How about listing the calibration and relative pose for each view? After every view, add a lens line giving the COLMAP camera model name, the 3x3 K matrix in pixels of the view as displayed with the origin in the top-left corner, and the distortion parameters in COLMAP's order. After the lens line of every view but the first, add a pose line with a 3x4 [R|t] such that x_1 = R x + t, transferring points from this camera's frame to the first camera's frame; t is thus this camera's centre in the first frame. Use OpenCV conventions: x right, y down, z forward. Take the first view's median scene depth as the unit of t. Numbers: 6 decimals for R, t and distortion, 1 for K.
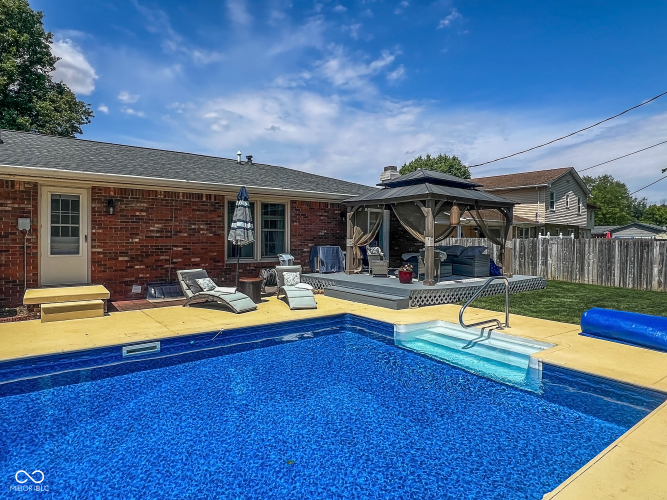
lens RADIAL K [[395.8, 0, 331.4], [0, 395.8, 239.3], [0, 0, 1]] dist [-0.004452, -0.000265]
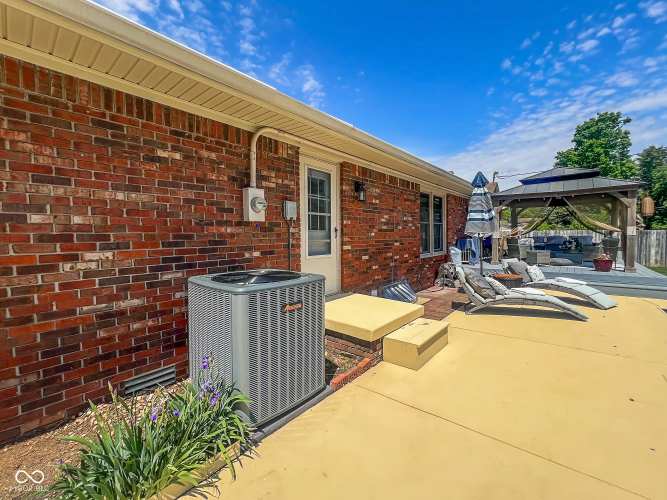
lens RADIAL K [[283.9, 0, 333.5], [0, 283.9, 250.0], [0, 0, 1]] dist [-0.002224, -0.000115]
pose [[0.972215, -0.030837, 0.232052, -0.745649], [0.020279, 0.998654, 0.047745, 0.005153], [-0.233211, -0.041713, 0.971531, 0.478497]]
